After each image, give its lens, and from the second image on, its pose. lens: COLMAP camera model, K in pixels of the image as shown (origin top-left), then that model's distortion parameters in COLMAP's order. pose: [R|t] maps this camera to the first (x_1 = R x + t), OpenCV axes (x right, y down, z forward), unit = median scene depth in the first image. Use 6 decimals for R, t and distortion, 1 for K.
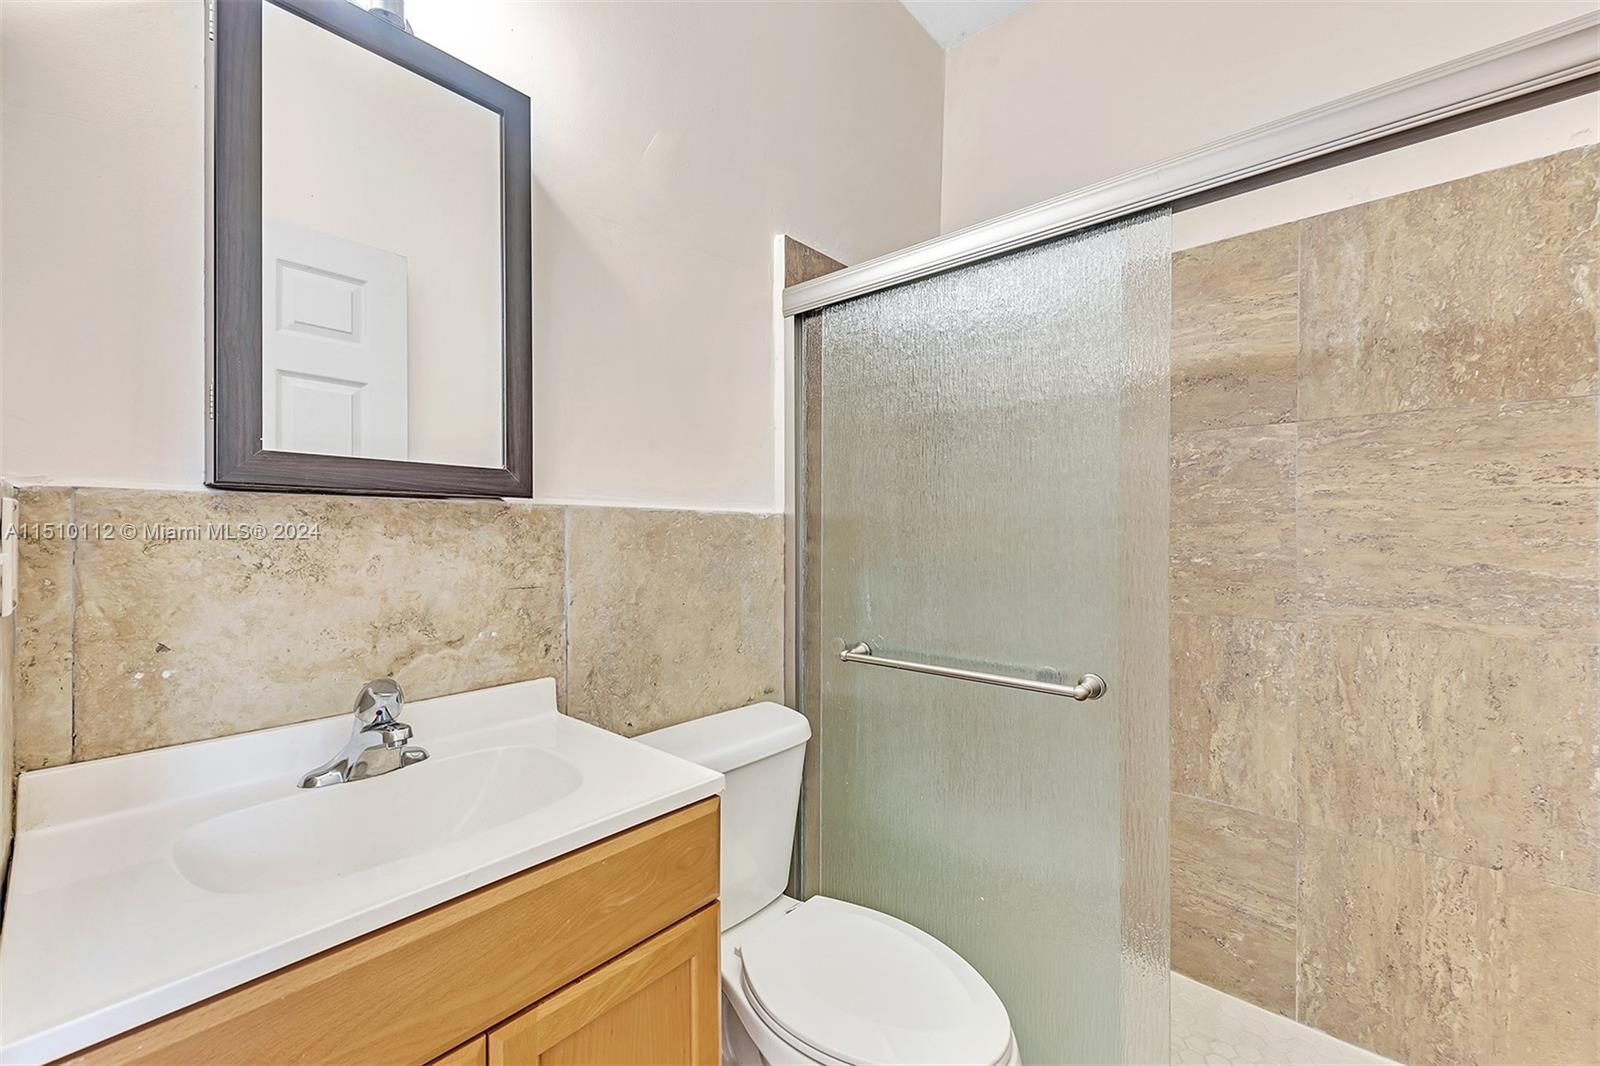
lens RADIAL K [[620.9, 0, 799.0], [0, 620.9, 534.2], [0, 0, 1]] dist [0.000726, -0.000001]
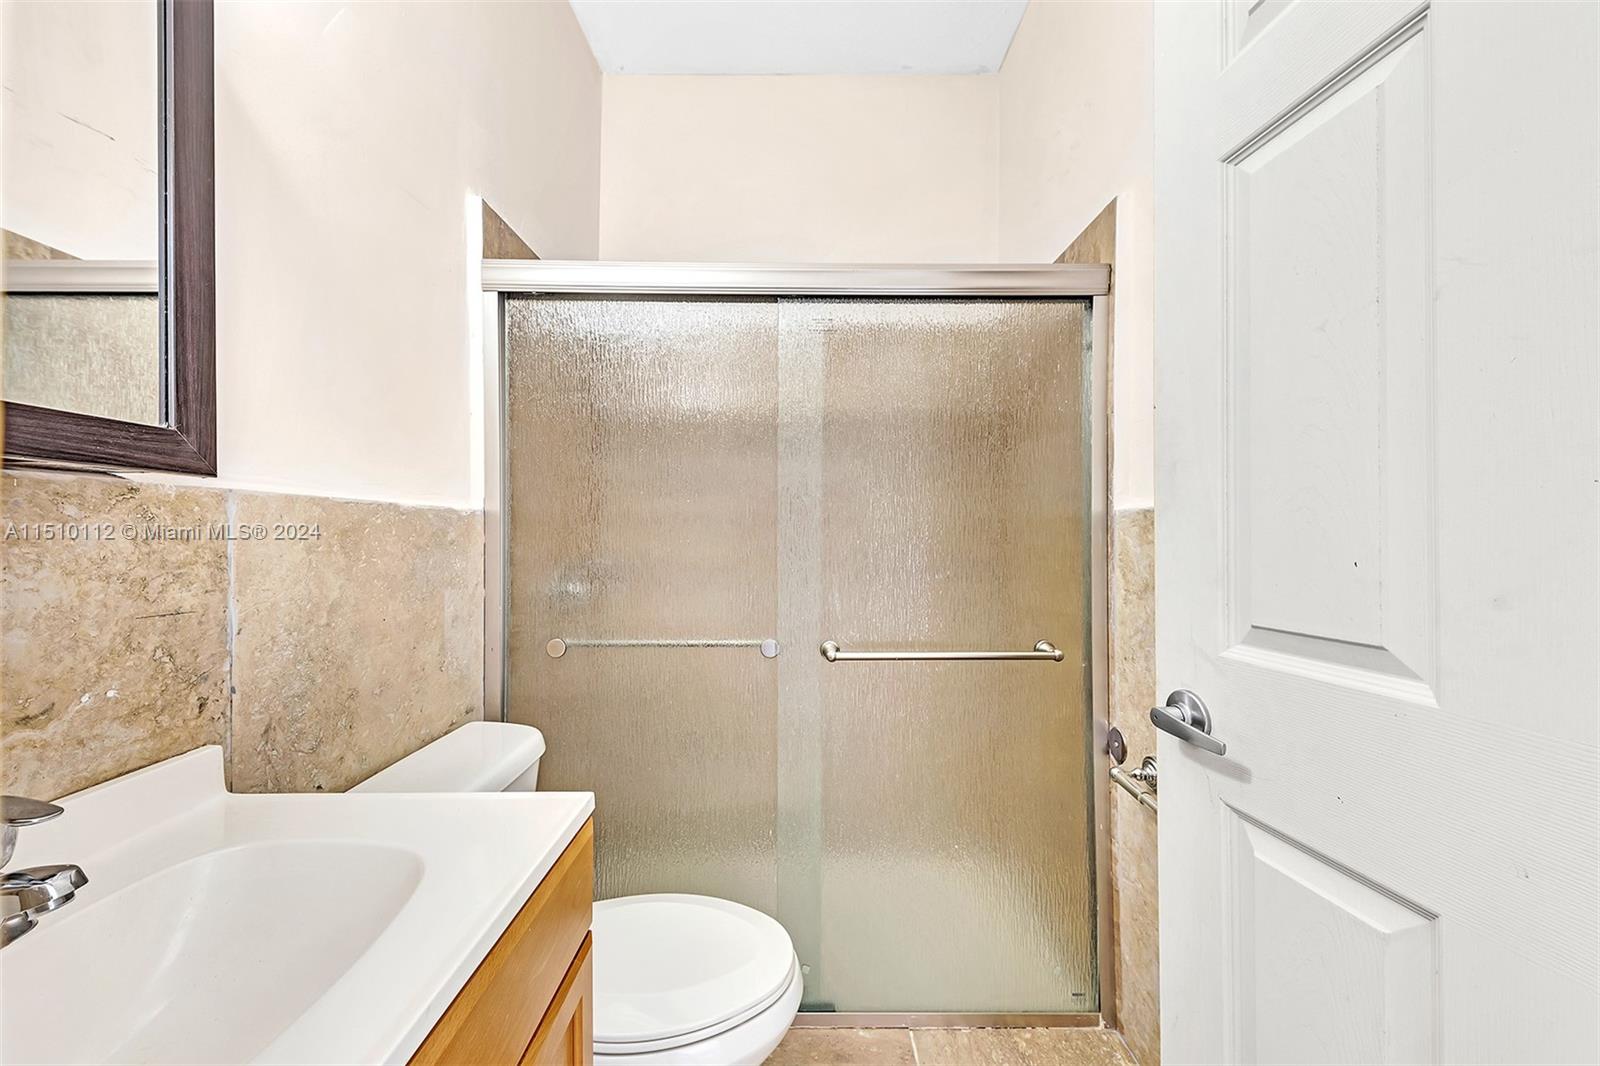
lens RADIAL K [[572.5, 0, 804.4], [0, 572.5, 536.8], [0, 0, 1]] dist [0.000858, -0.000654]
pose [[0.737308, -0.007631, 0.675514, -0.322583], [0.006092, 0.999971, 0.004648, 0.006159], [-0.675529, 0.000688, 0.737333, 0.102789]]
